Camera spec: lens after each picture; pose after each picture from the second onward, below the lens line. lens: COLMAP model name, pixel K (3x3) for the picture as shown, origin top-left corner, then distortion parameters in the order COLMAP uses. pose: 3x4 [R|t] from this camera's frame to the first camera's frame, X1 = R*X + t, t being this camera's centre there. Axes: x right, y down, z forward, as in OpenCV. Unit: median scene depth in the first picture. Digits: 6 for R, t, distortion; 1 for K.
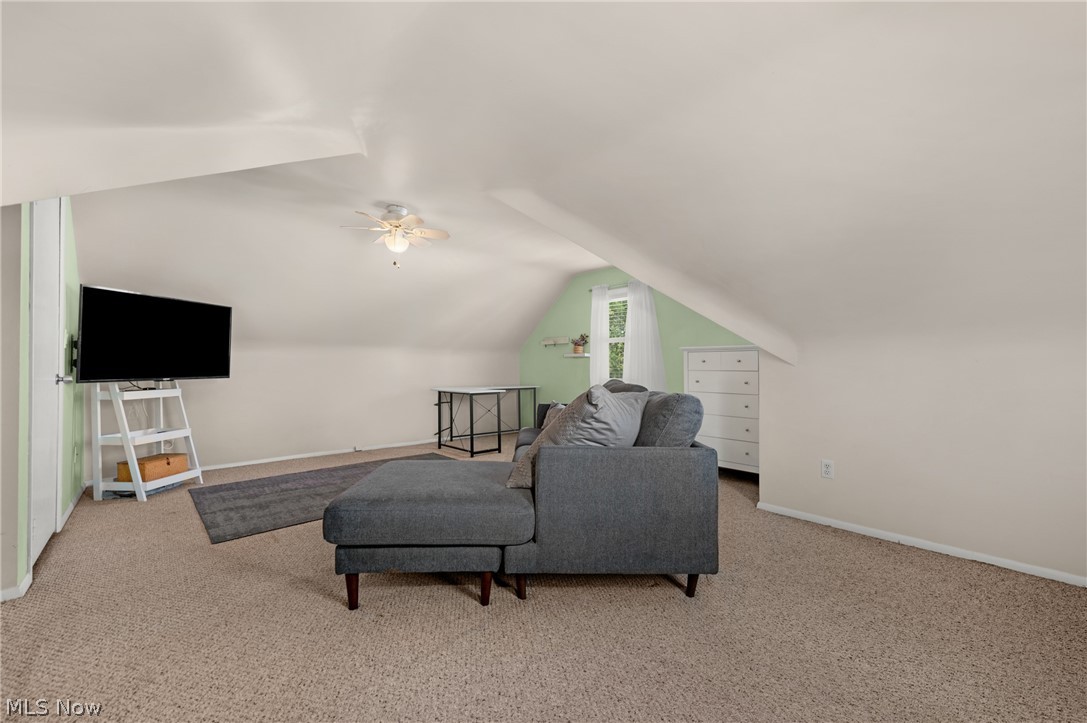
lens RADIAL K [[432.1, 0, 560.0], [0, 432.1, 363.1], [0, 0, 1]] dist [0.010883, -0.000073]
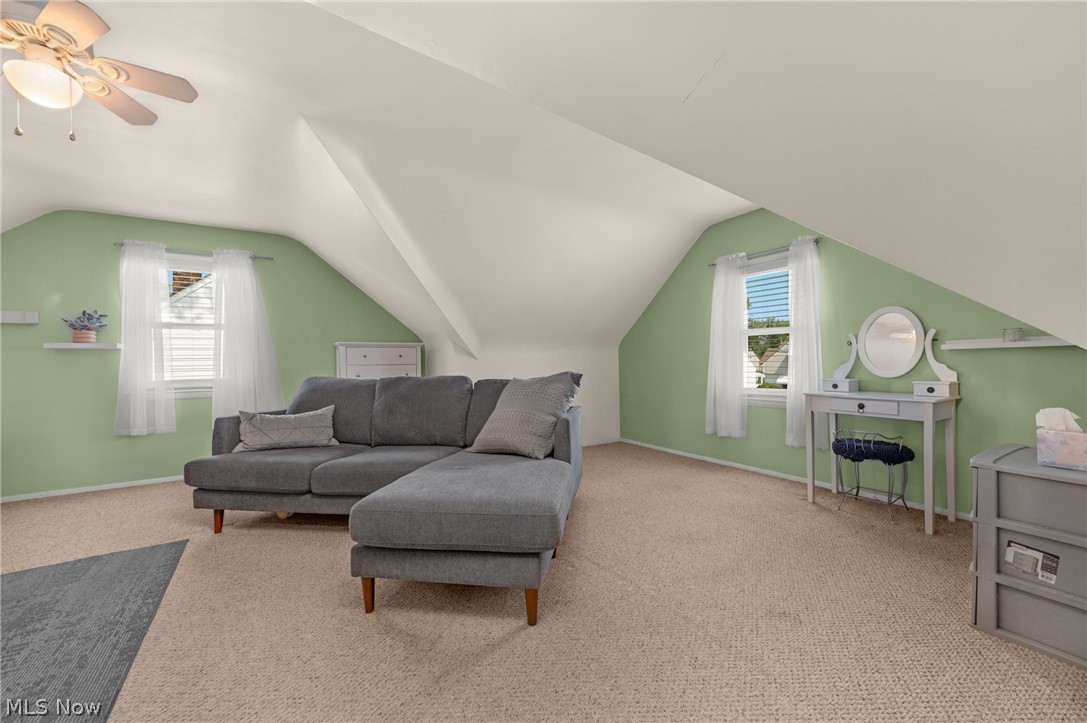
lens RADIAL K [[429.3, 0, 558.0], [0, 429.3, 360.6], [0, 0, 1]] dist [0.010208, -0.002599]
pose [[0.173252, -0.006397, 0.984857, -0.632676], [0.005730, 0.999969, 0.005487, 0.003373], [-0.984861, 0.004693, 0.173284, 0.368883]]
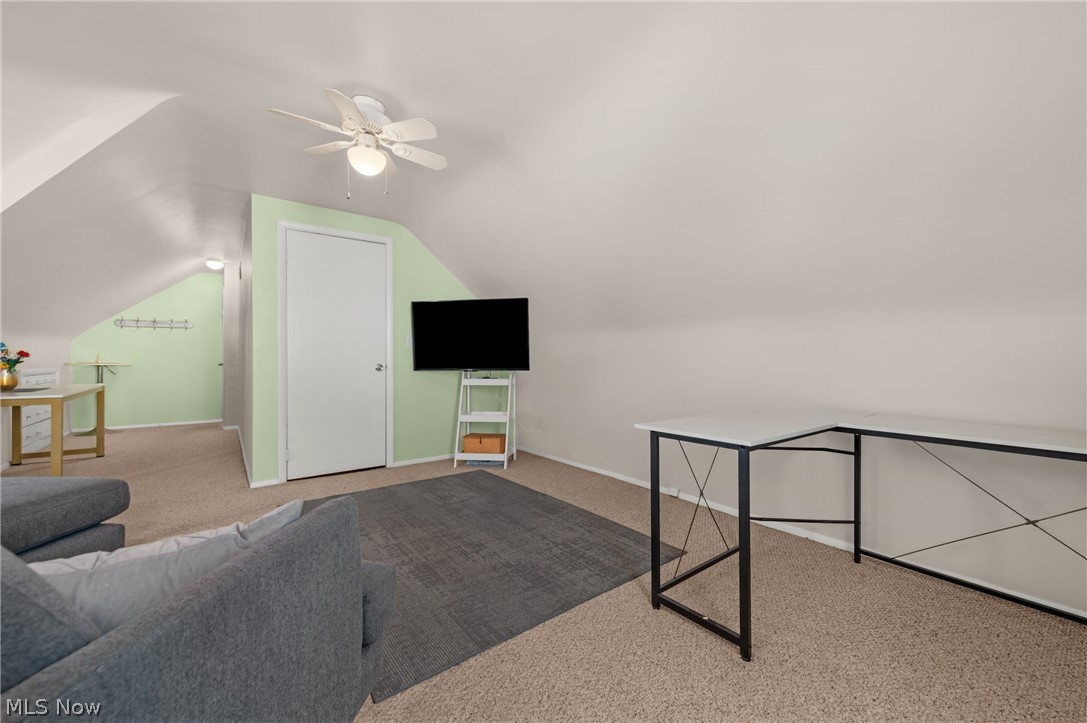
lens RADIAL K [[426.0, 0, 561.9], [0, 426.0, 360.1], [0, 0, 1]] dist [0.001824, 0.000120]
pose [[-0.072539, -0.003527, -0.997359, 0.191323], [0.006797, 0.999969, -0.004031, 0.015968], [0.997342, -0.007072, -0.072512, 1.167625]]
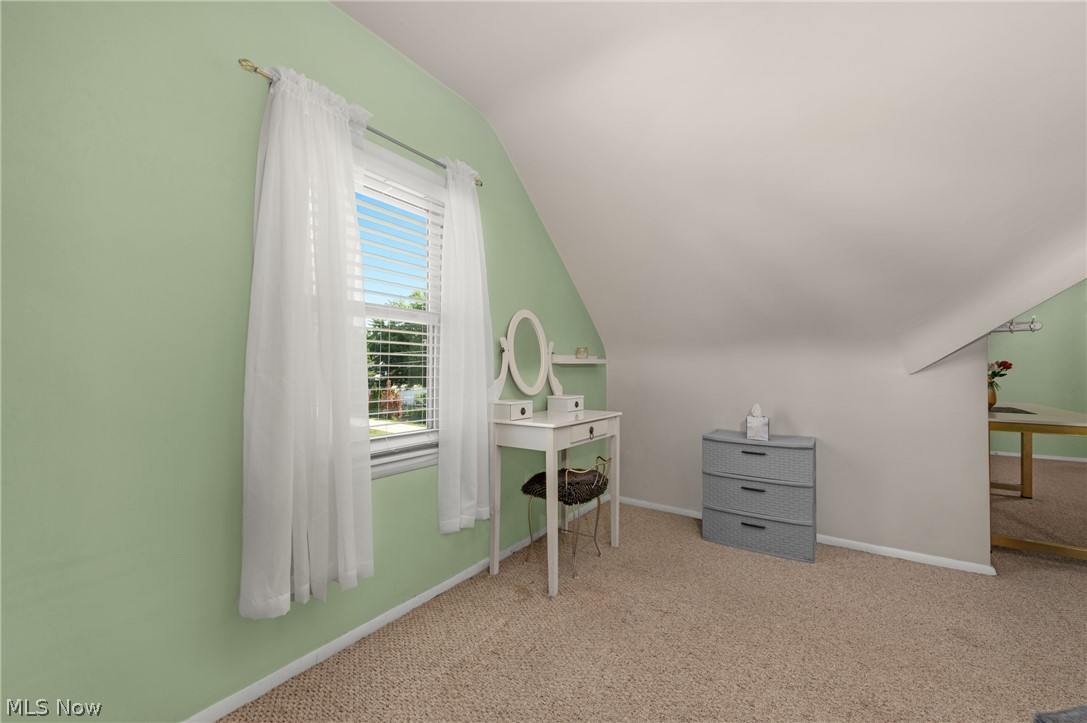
lens RADIAL K [[432.1, 0, 560.0], [0, 432.1, 363.1], [0, 0, 1]] dist [0.010883, -0.000073]
pose [[-0.969262, -0.011226, -0.245774, 0.302901], [-0.006966, 0.999810, -0.018195, 0.005058], [0.245932, -0.015924, -0.969156, 0.548395]]
